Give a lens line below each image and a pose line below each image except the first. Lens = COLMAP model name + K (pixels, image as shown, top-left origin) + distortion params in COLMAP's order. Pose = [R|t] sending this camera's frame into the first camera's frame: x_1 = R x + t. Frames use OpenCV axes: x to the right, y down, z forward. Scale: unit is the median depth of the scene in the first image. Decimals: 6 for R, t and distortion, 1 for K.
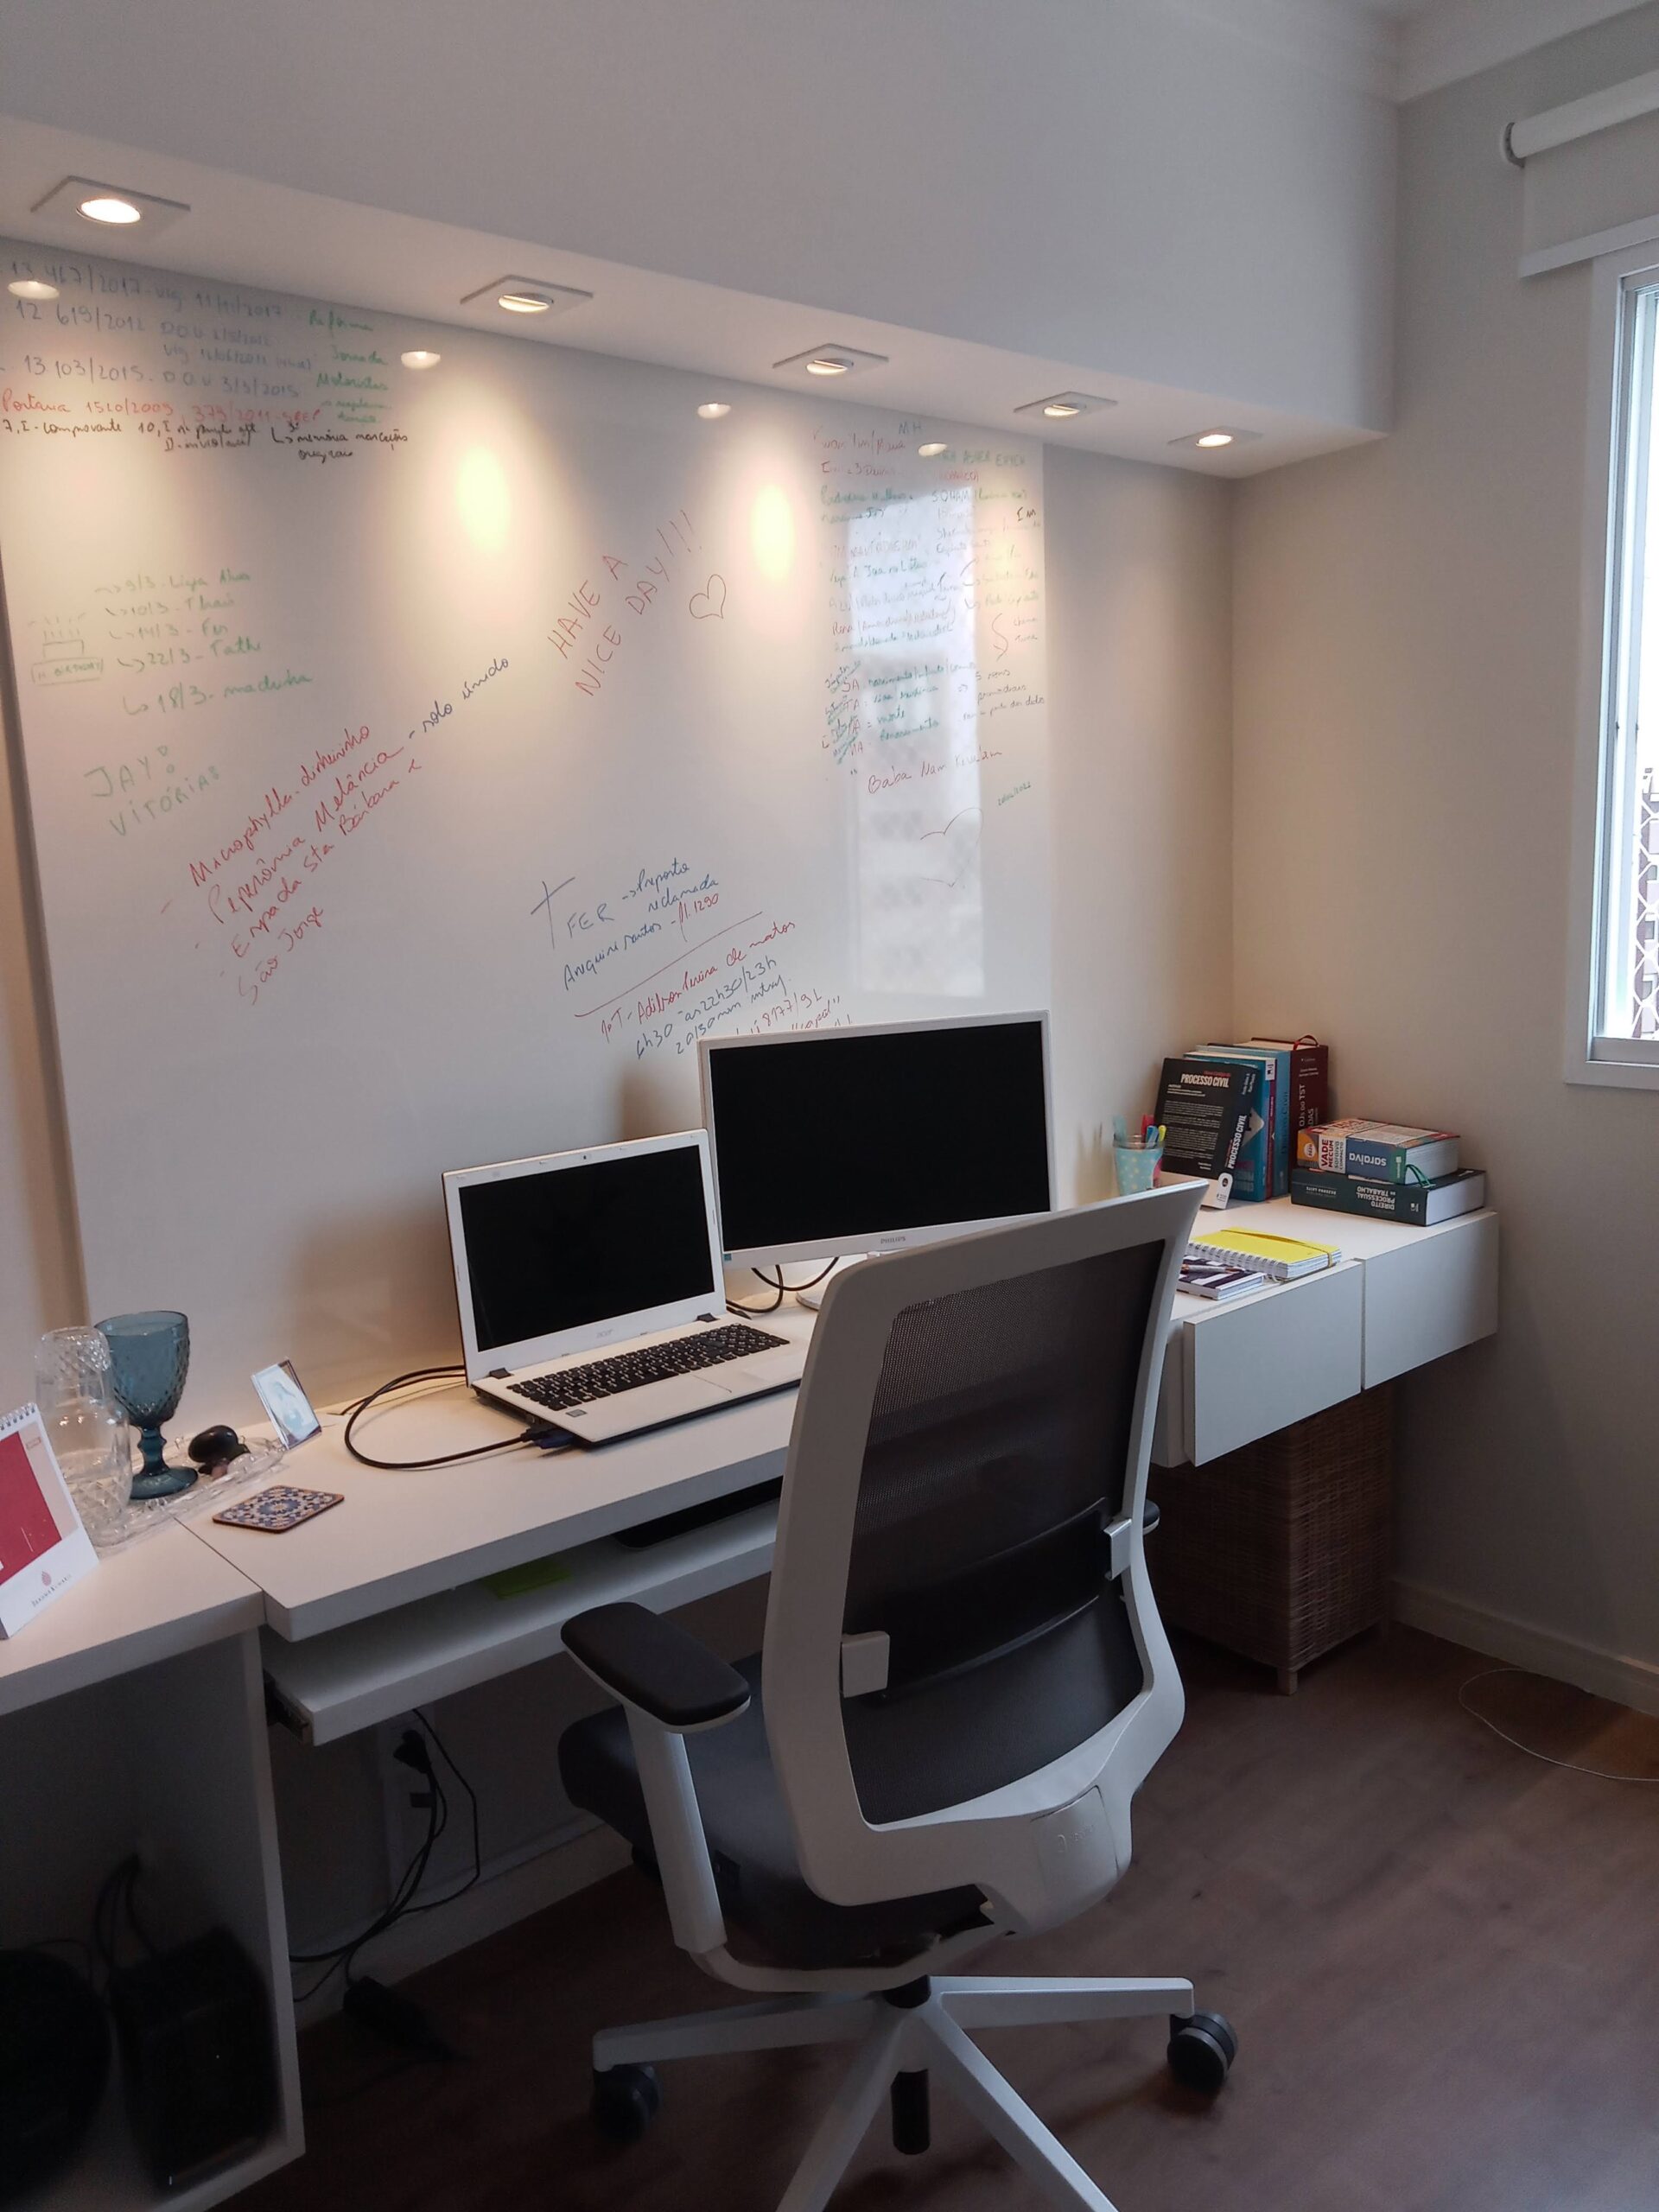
lens RADIAL K [[1661.5, 0, 814.6], [0, 1661.5, 1107.3], [0, 0, 1]] dist [0.040229, -0.009128]
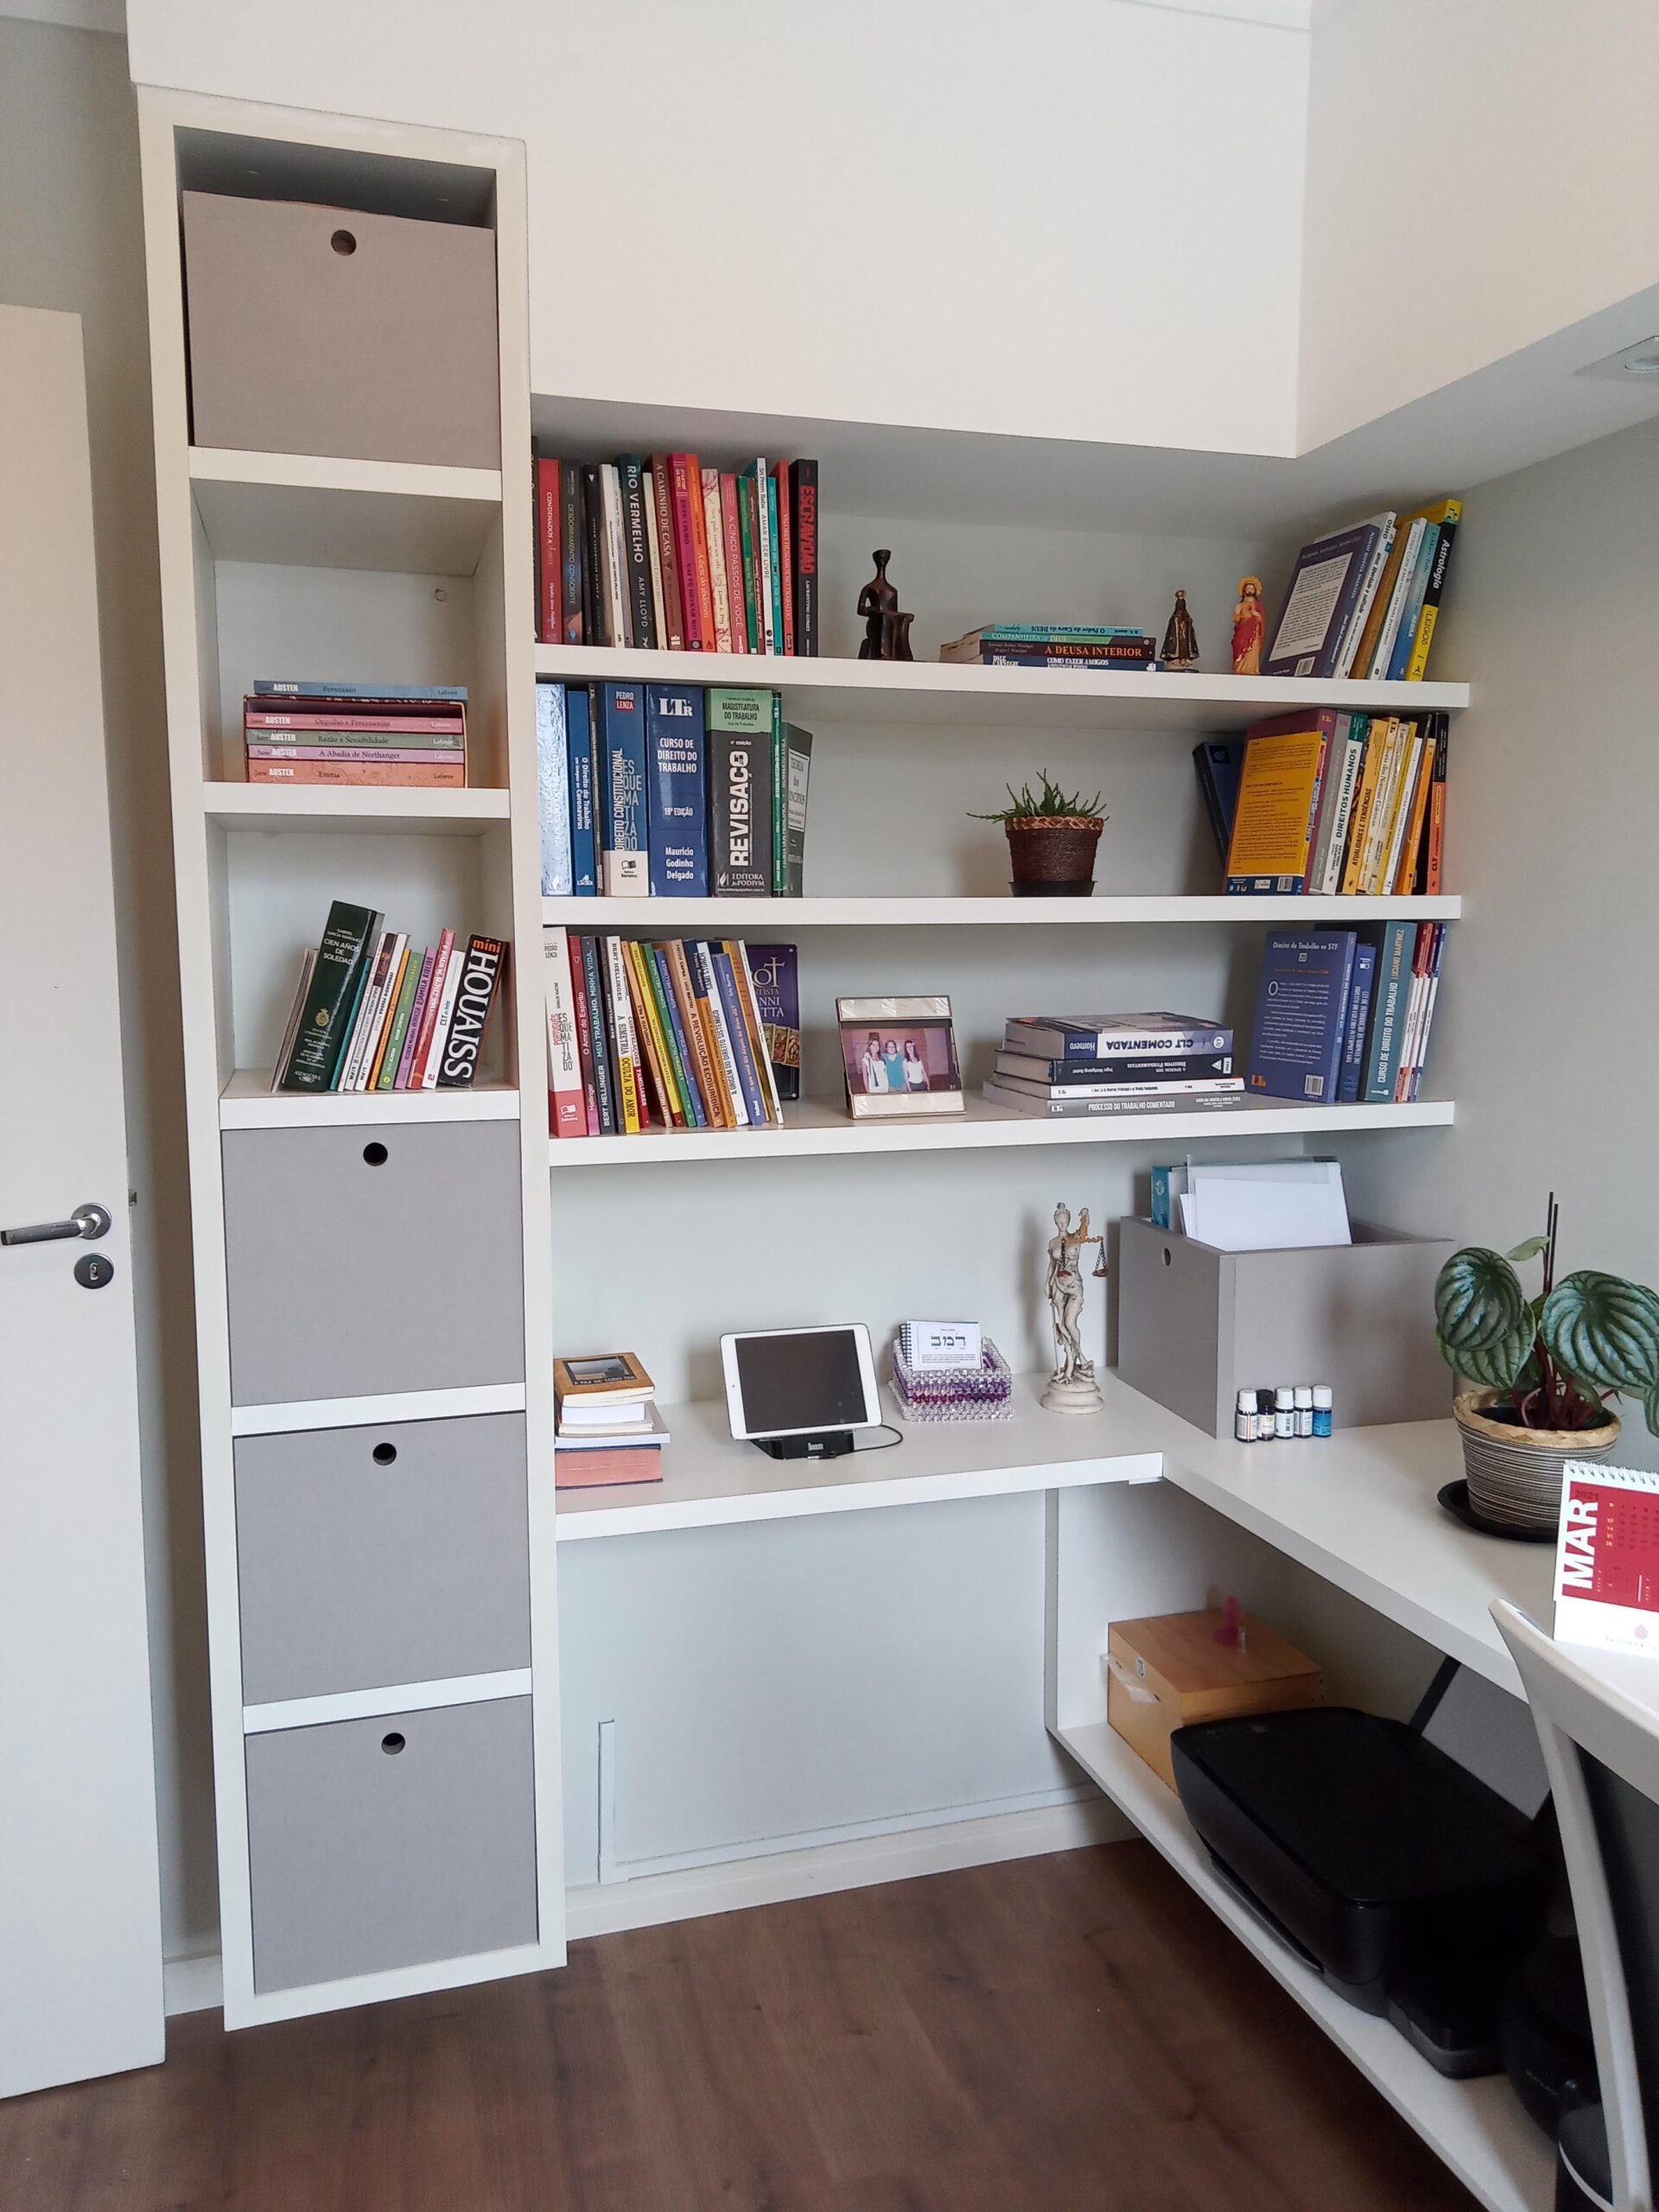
lens RADIAL K [[1661.5, 0, 814.6], [0, 1661.5, 1107.3], [0, 0, 1]] dist [0.040229, -0.009128]
pose [[-0.387600, 0.134539, -0.911957, 0.503831], [-0.124926, 0.972499, 0.196567, -0.138525], [0.913324, 0.190116, -0.360133, 0.650049]]
